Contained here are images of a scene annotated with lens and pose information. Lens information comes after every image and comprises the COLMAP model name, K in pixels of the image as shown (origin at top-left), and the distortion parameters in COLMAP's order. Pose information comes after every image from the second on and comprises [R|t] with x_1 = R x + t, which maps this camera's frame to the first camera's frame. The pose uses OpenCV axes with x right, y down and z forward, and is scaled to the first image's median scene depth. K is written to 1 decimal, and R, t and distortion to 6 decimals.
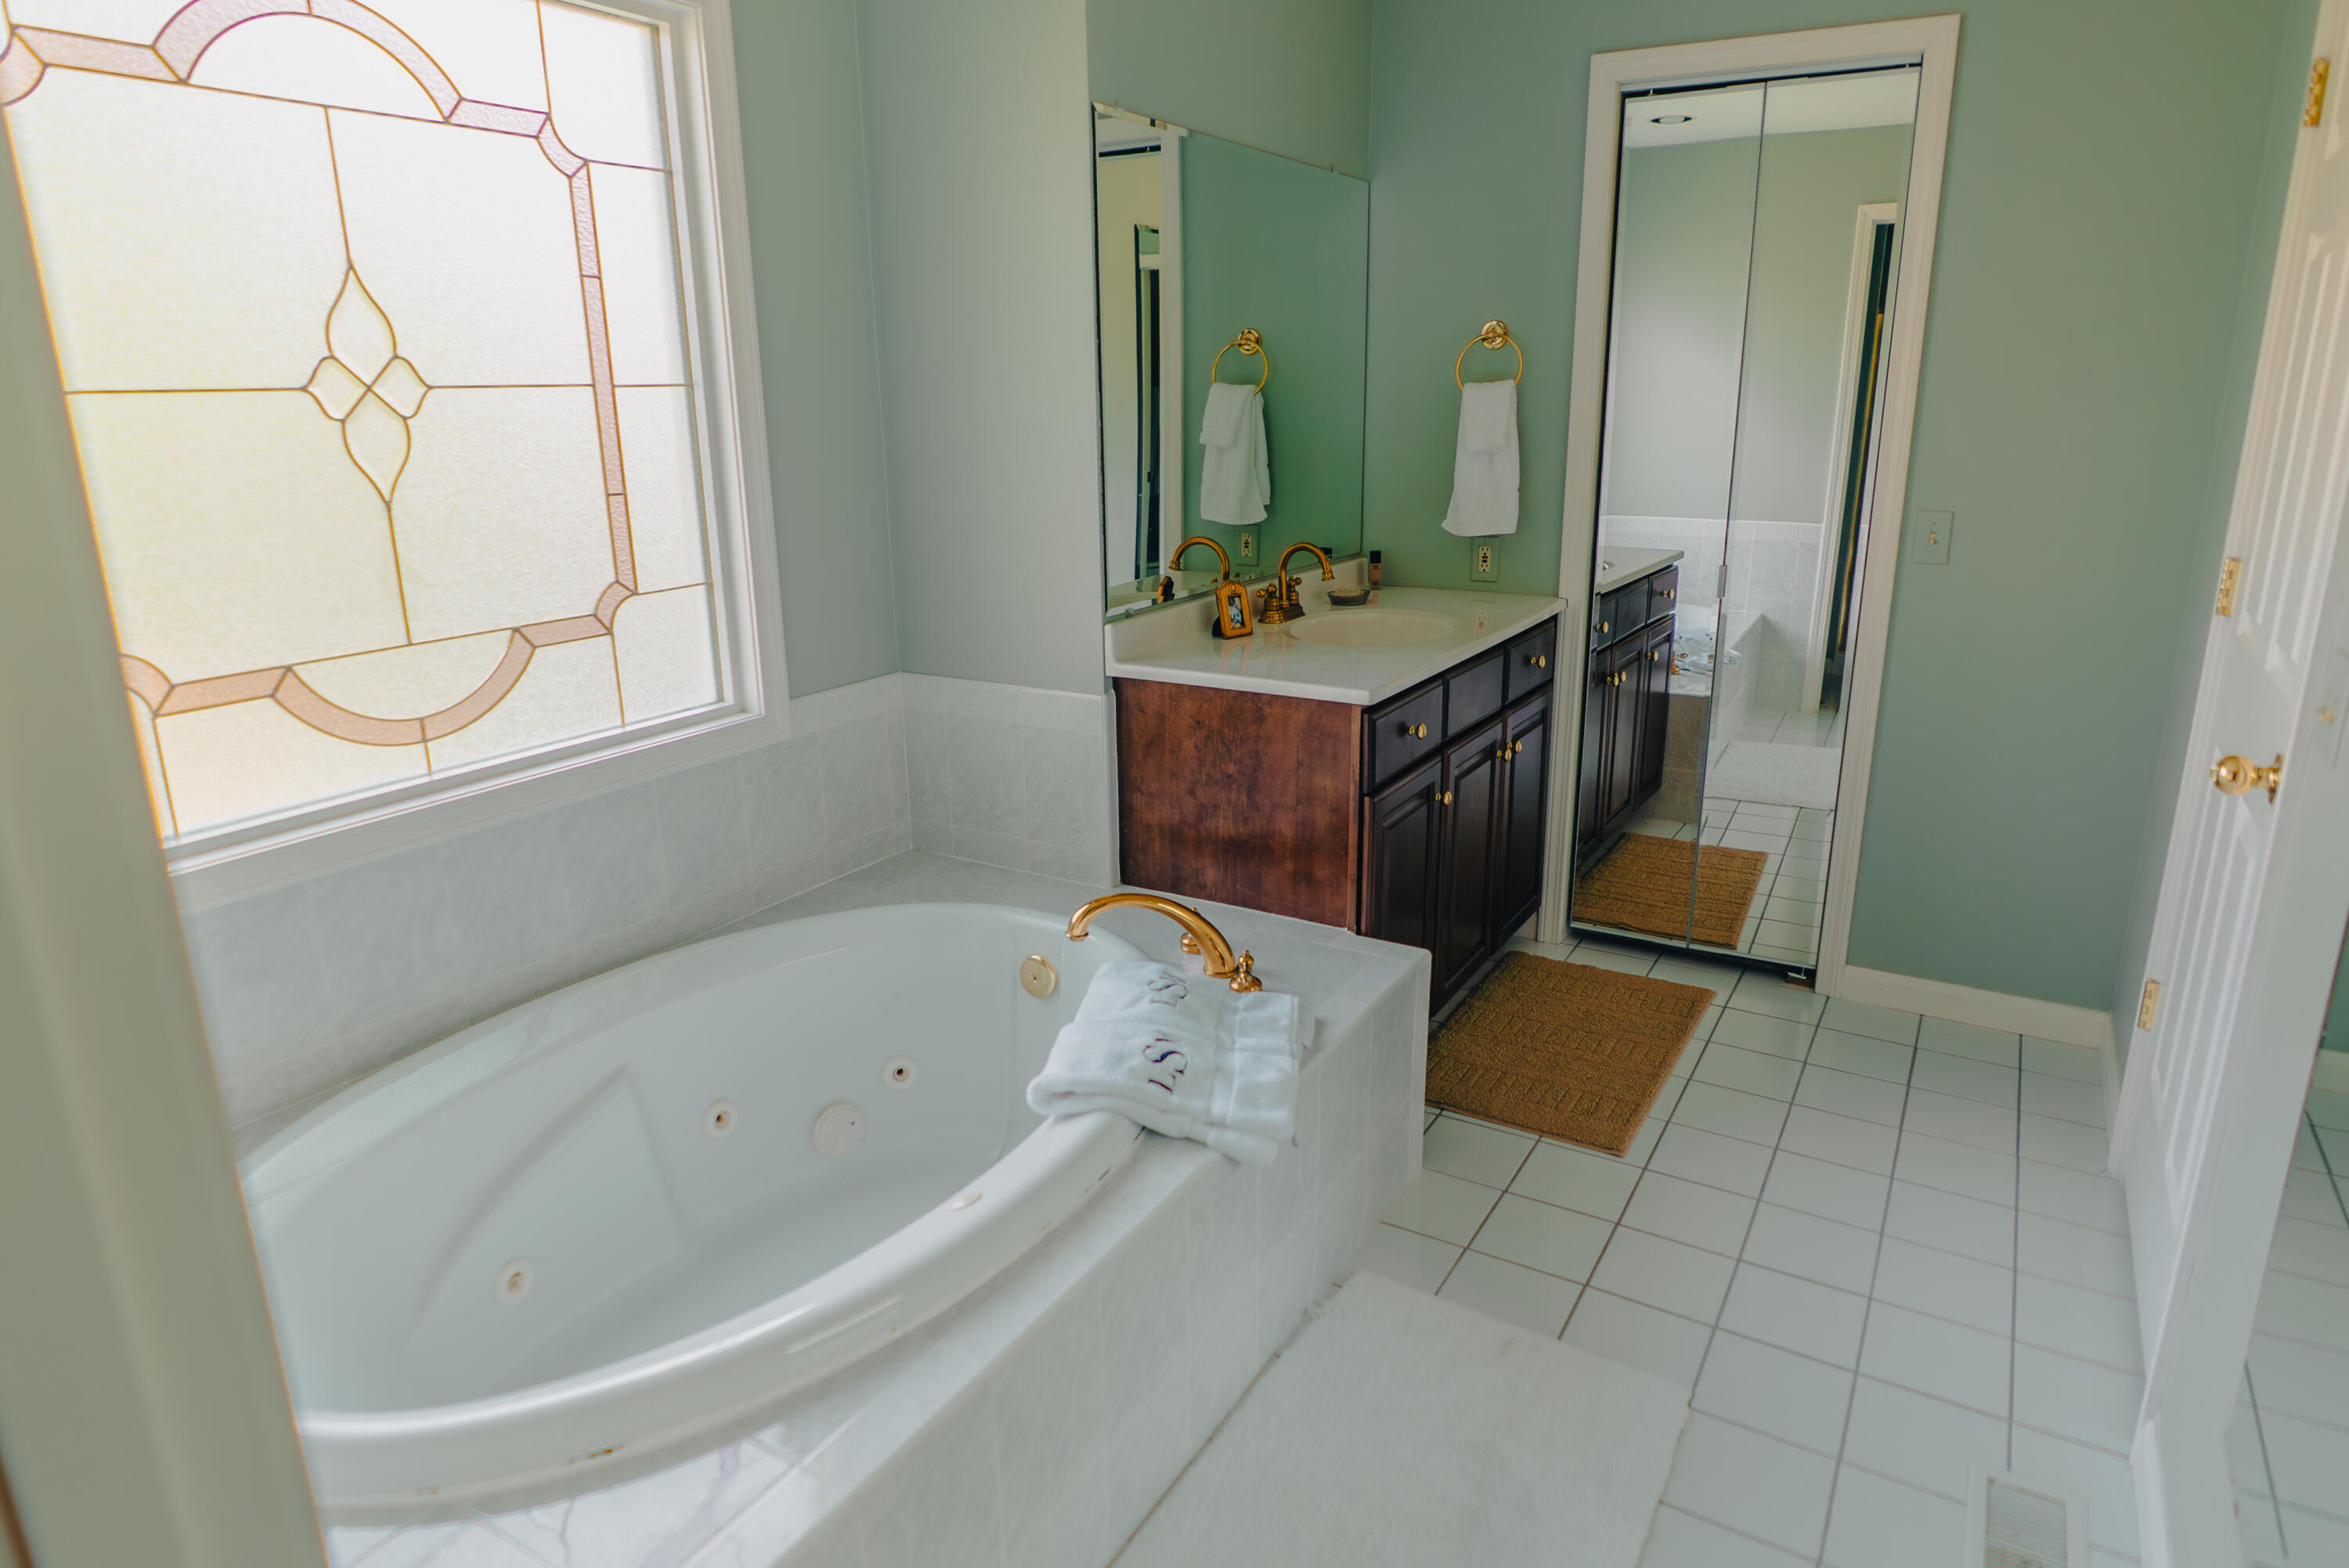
lens RADIAL K [[1410.0, 0, 1172.5], [0, 1410.0, 777.7], [0, 0, 1]] dist [-0.001352, 0.003103]
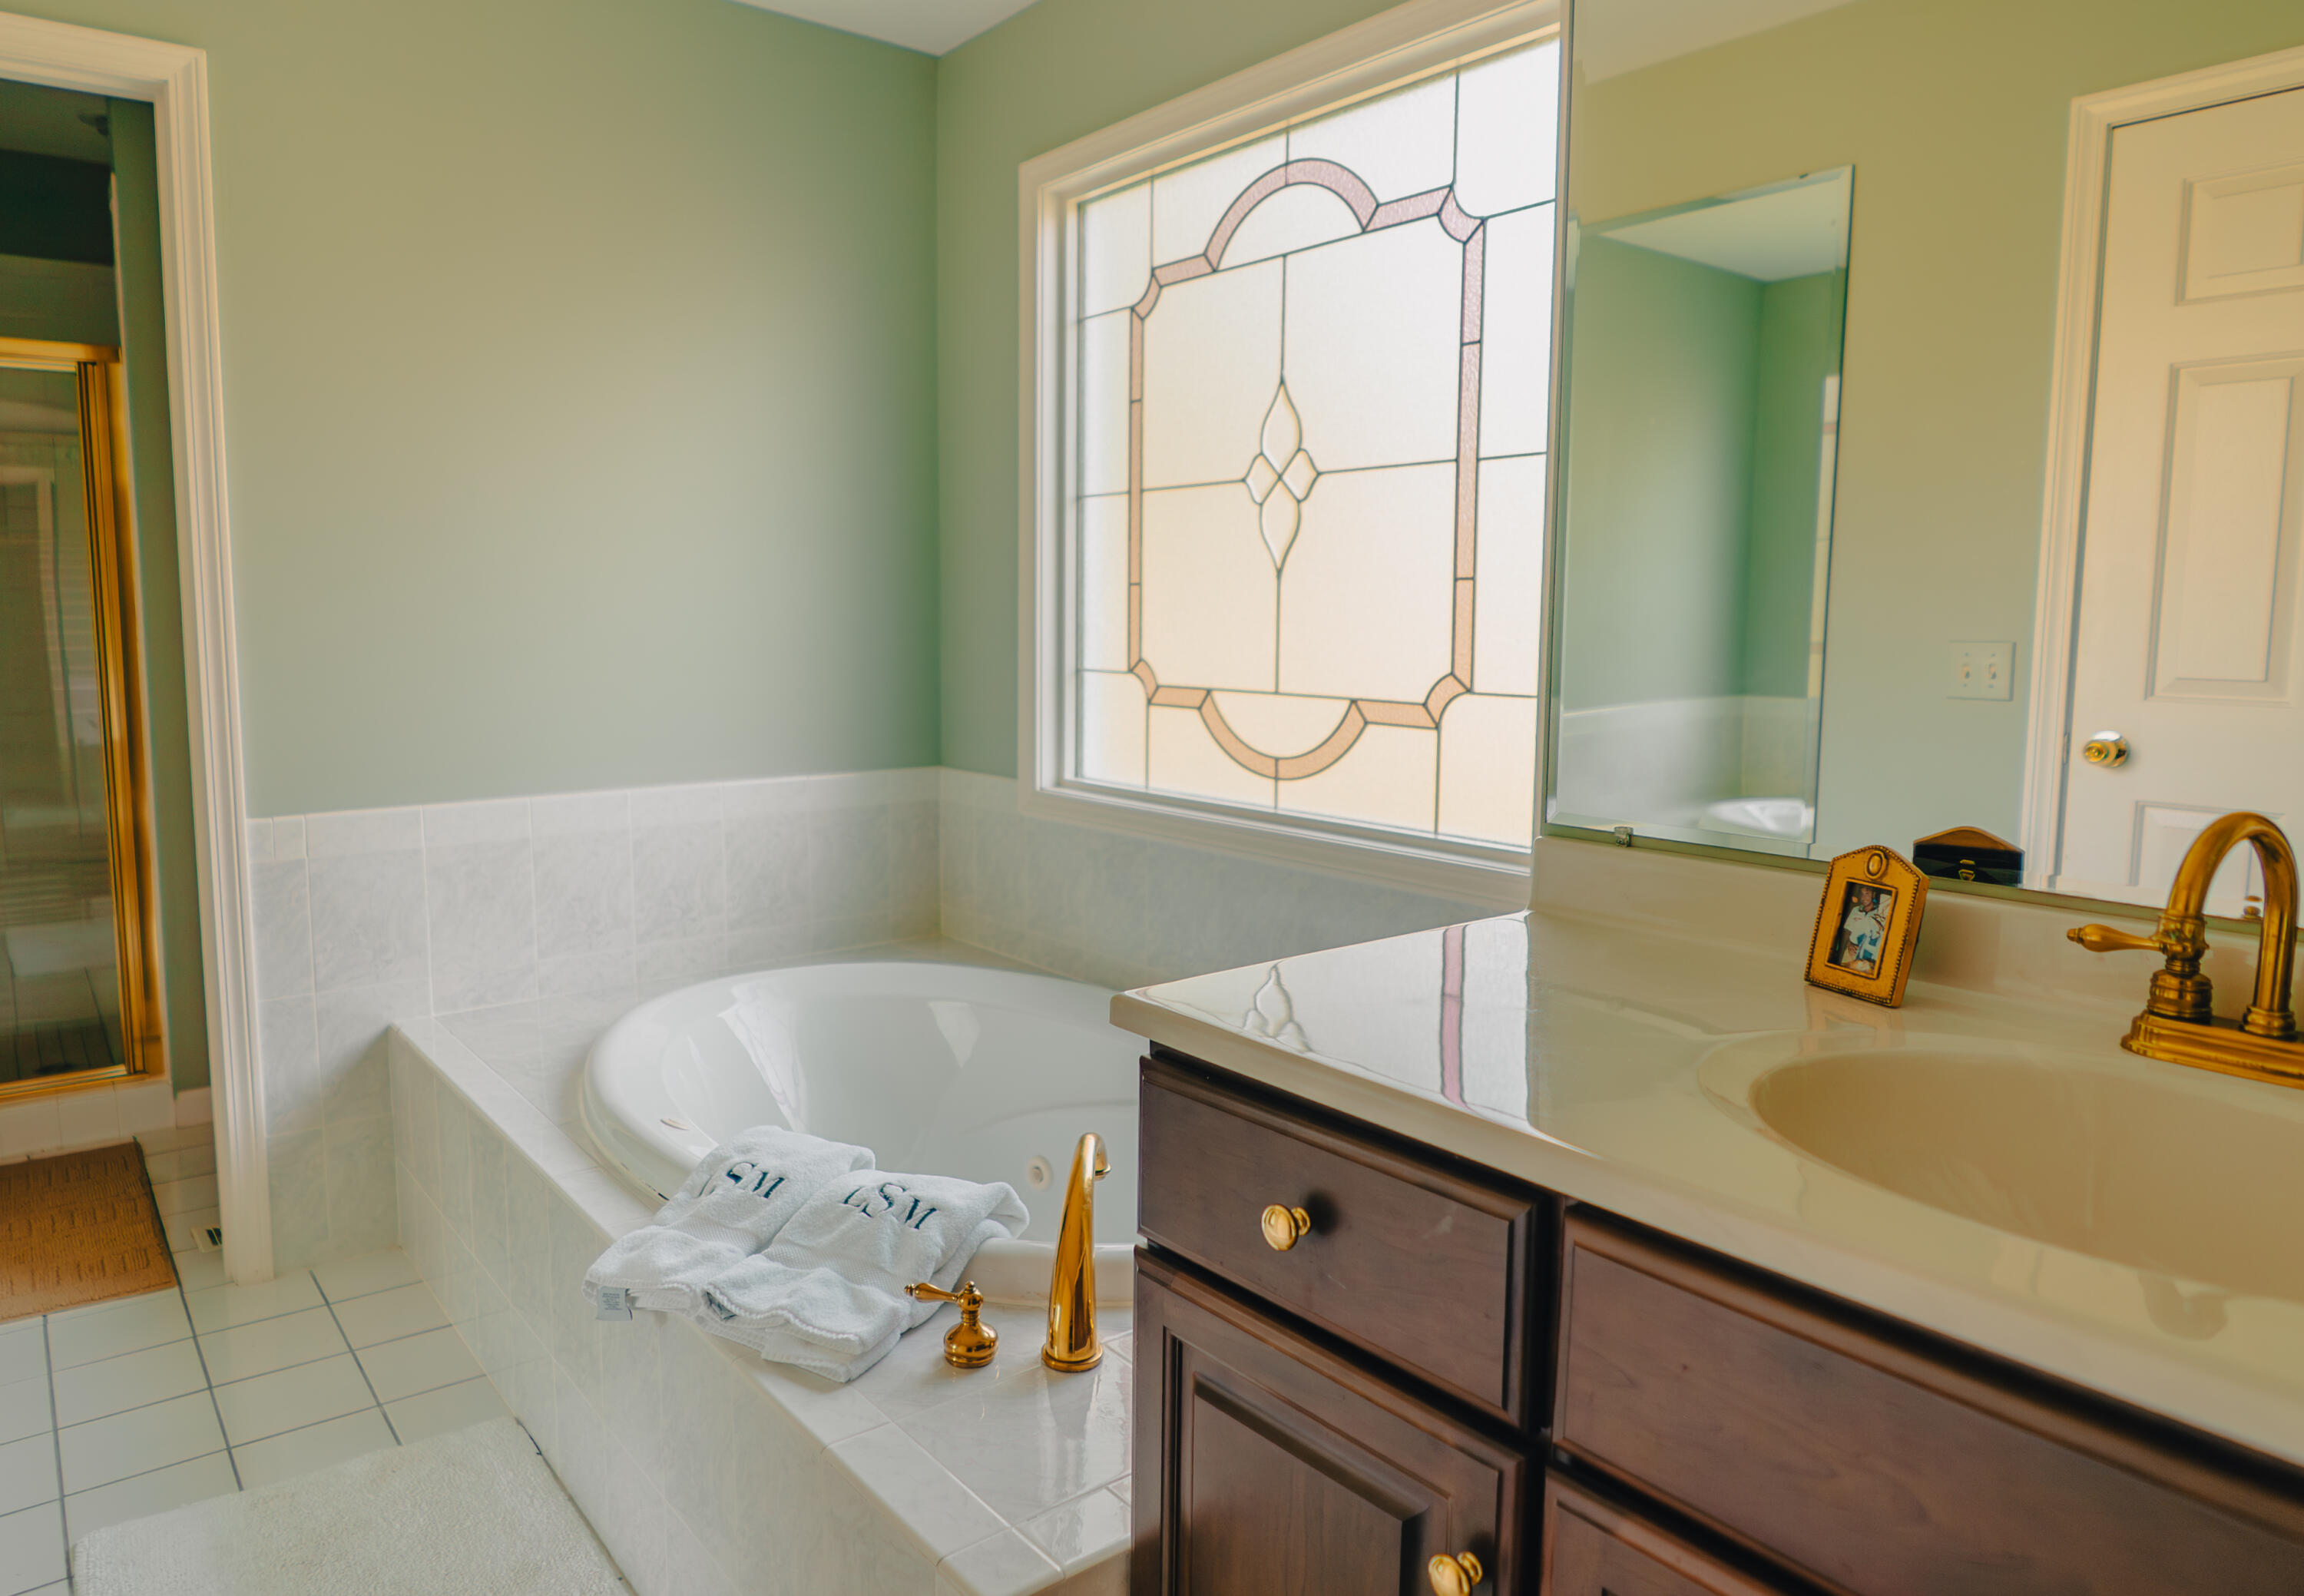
lens RADIAL K [[1549.2, 0, 1148.7], [0, 1549.2, 798.2], [0, 0, 1]] dist [-0.027353, -0.000024]
pose [[-0.367068, 0.120195, -0.922396, 0.641898], [-0.252018, 0.941679, 0.222998, -0.254192], [0.895404, 0.314315, -0.315369, 1.253654]]
